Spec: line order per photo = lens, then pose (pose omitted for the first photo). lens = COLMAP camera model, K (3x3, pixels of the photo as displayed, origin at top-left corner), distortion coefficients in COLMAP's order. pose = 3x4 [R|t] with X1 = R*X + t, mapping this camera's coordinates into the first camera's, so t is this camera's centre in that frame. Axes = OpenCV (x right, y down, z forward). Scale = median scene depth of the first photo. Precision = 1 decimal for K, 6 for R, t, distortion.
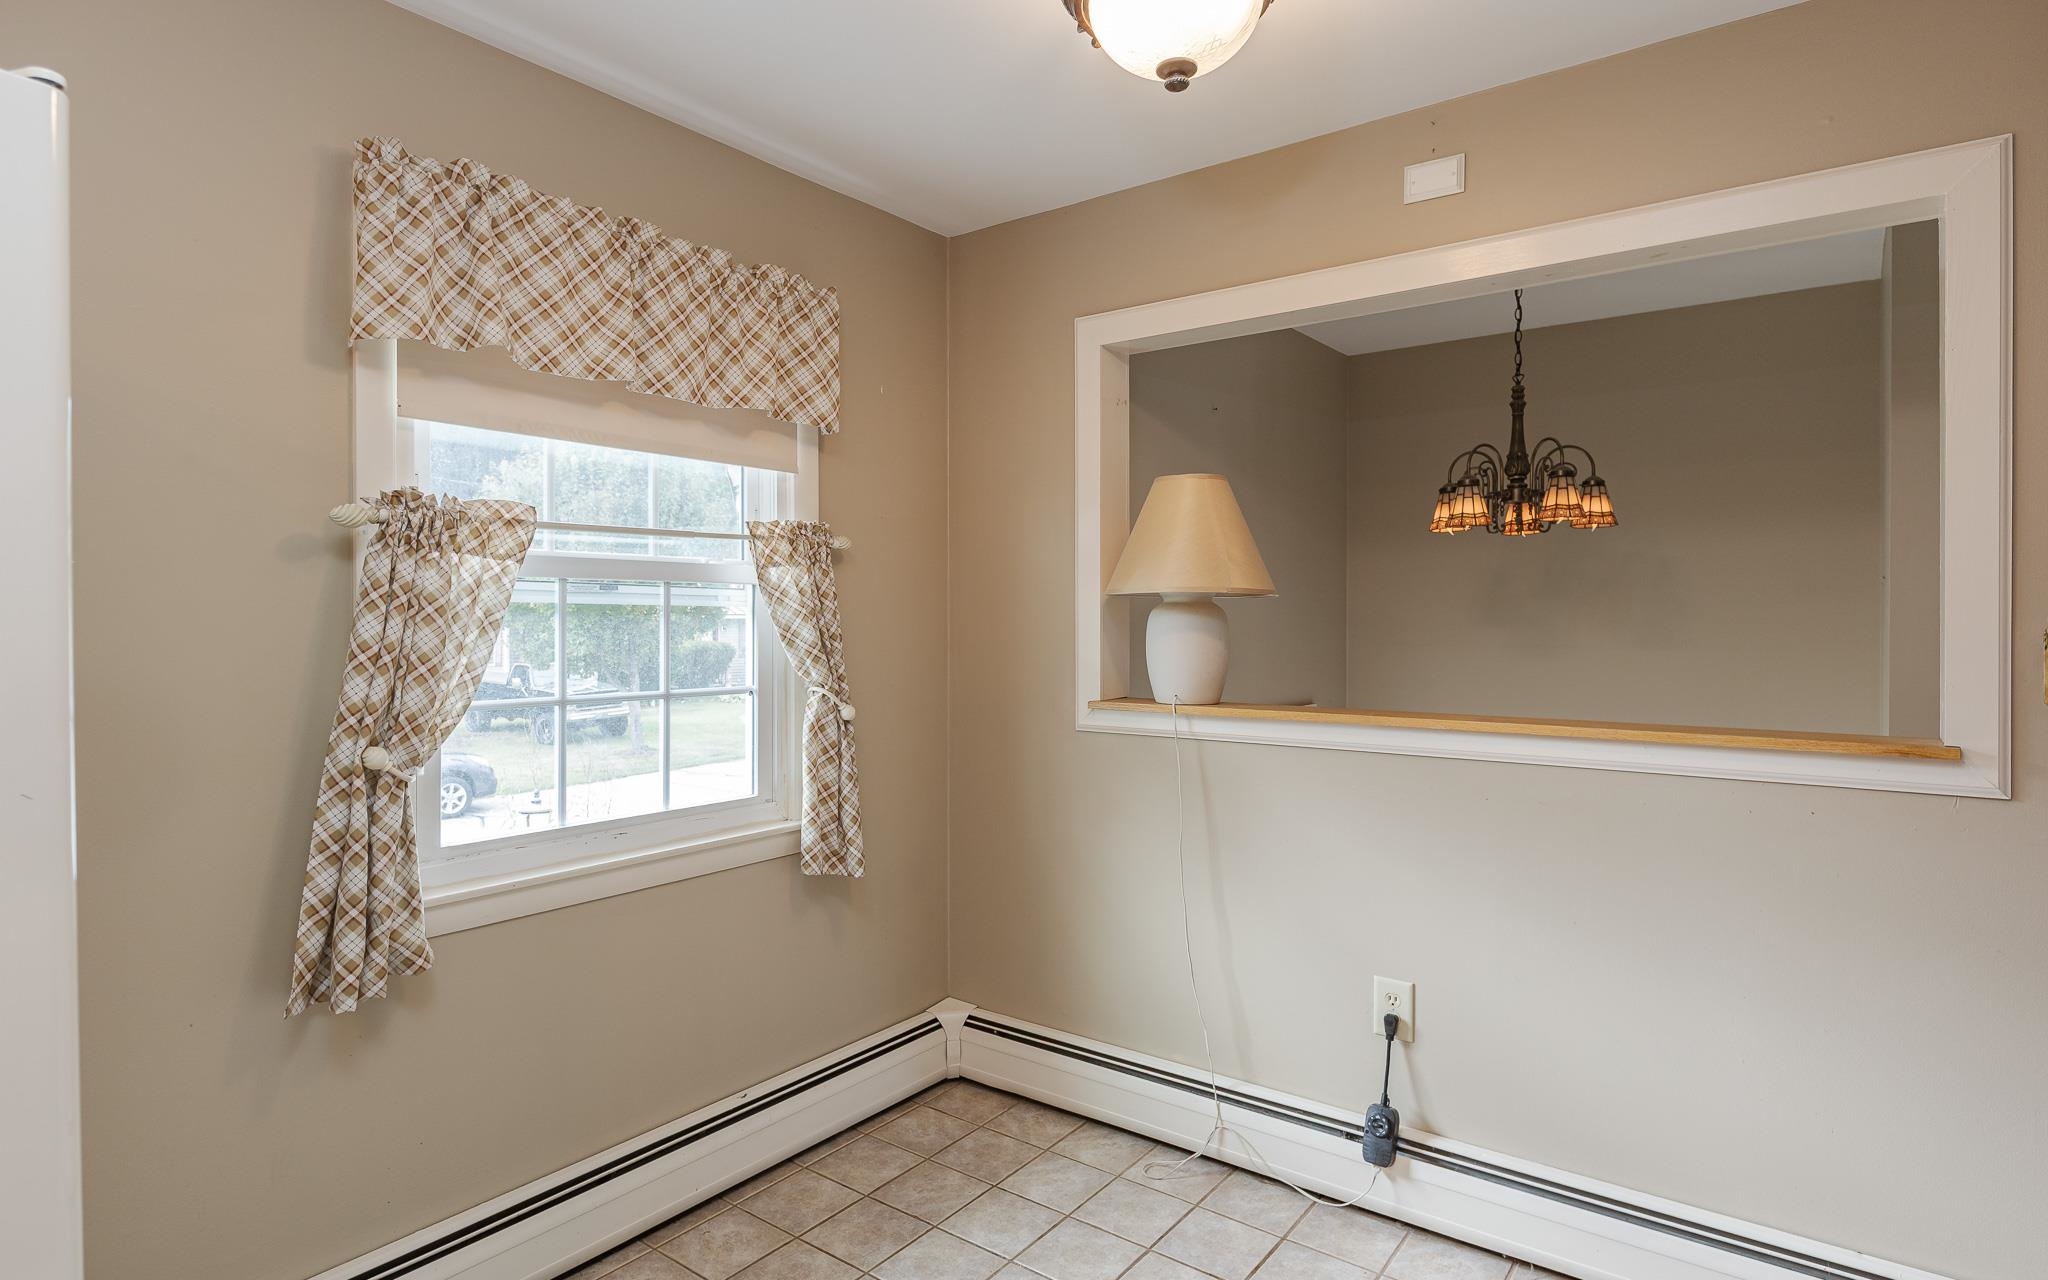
lens RADIAL K [[1085.1, 0, 1018.0], [0, 1085.1, 627.4], [0, 0, 1]] dist [0.002734, -0.000425]
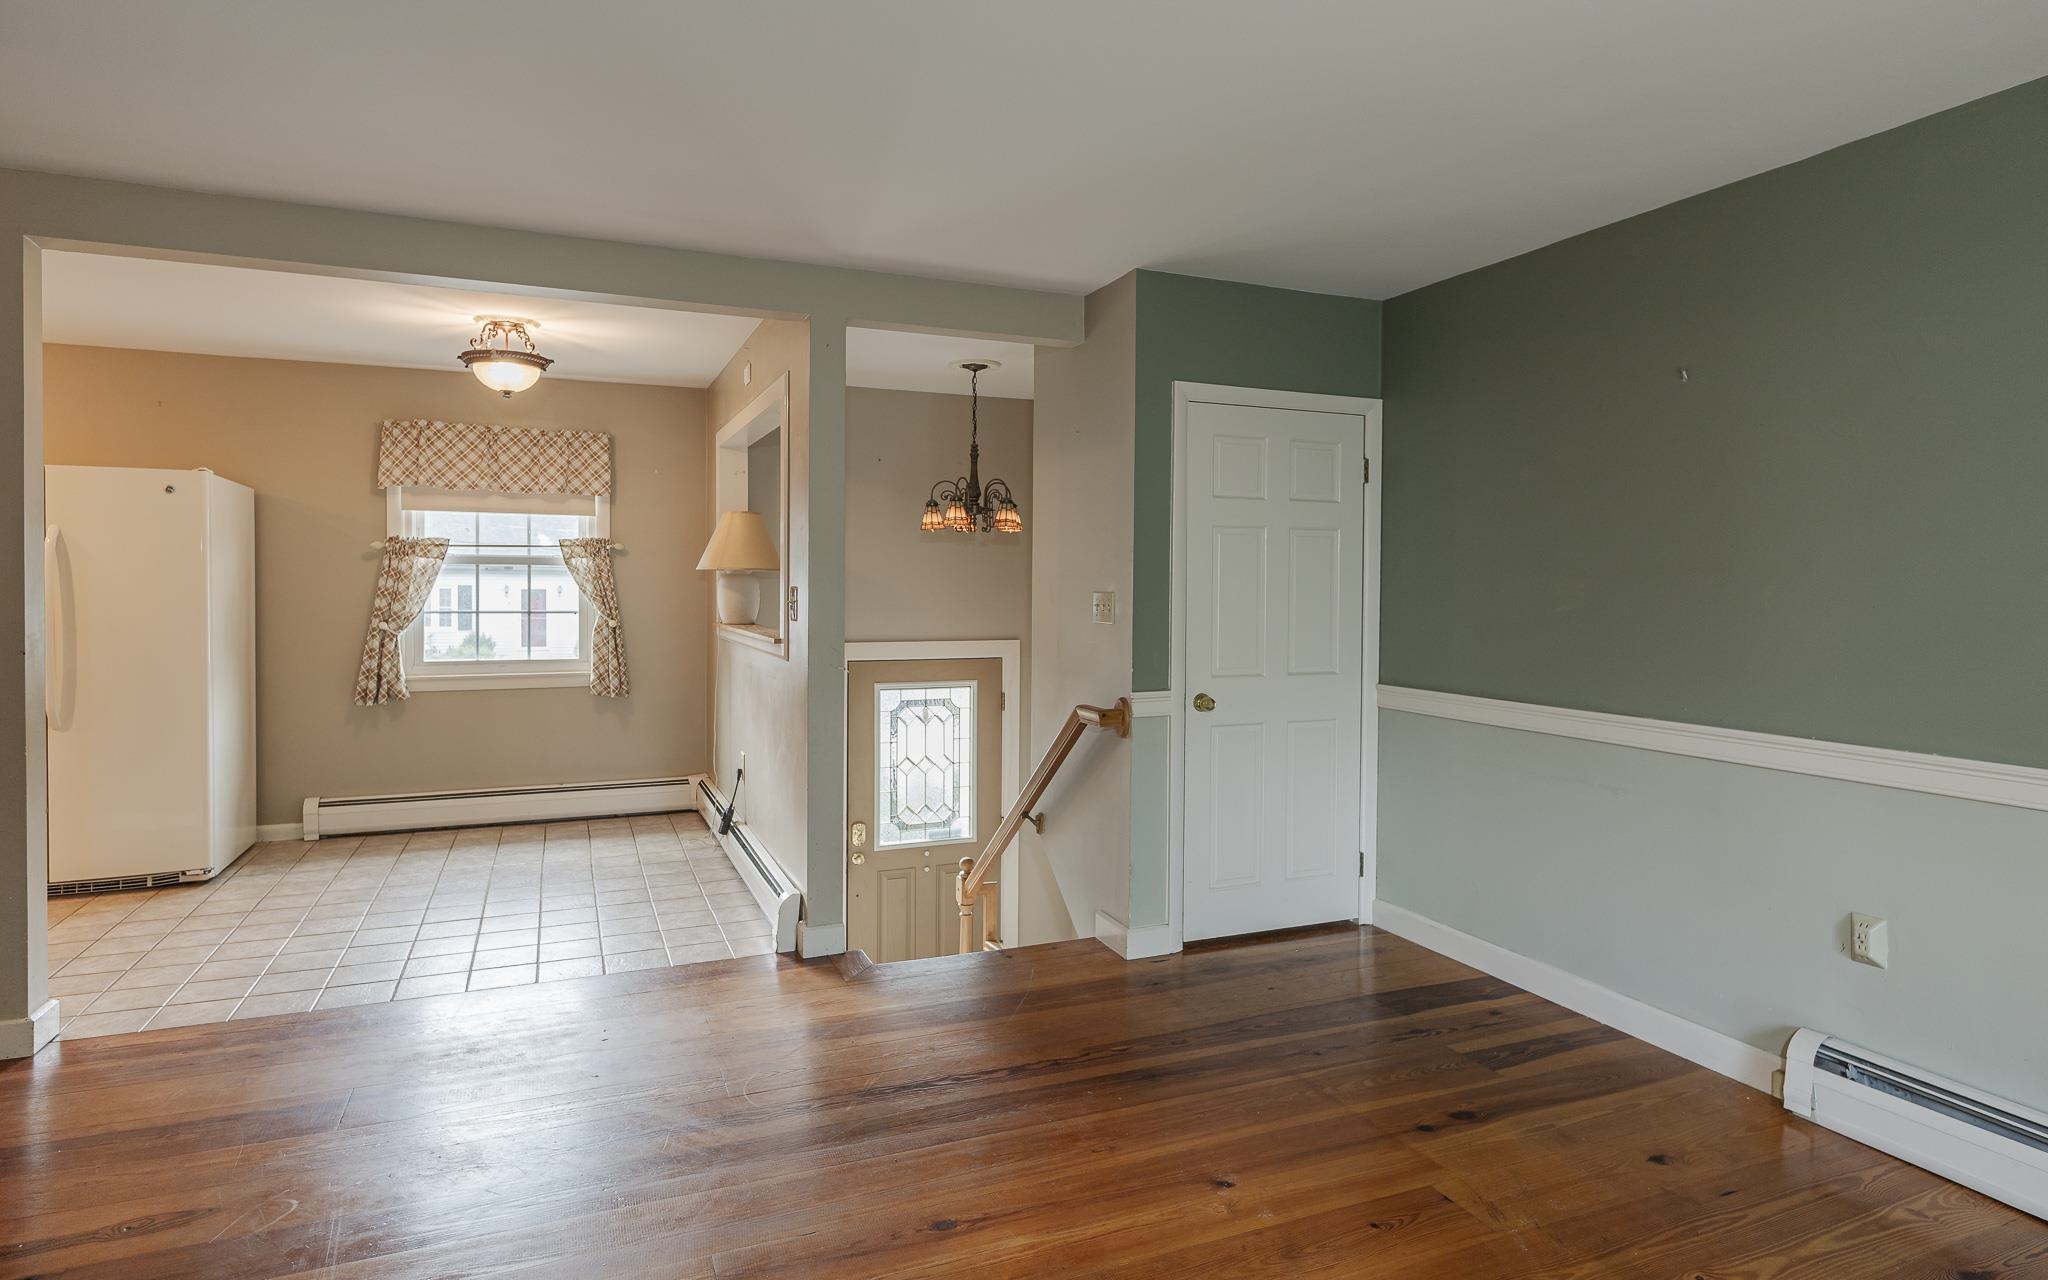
lens RADIAL K [[1094.2, 0, 1033.0], [0, 1094.2, 607.3], [0, 0, 1]] dist [-0.001968, -0.000360]
pose [[0.867109, 0.018029, -0.497792, 2.109373], [-0.012300, 0.999815, 0.014786, 0.001847], [0.497966, -0.006698, 0.867171, -0.625336]]
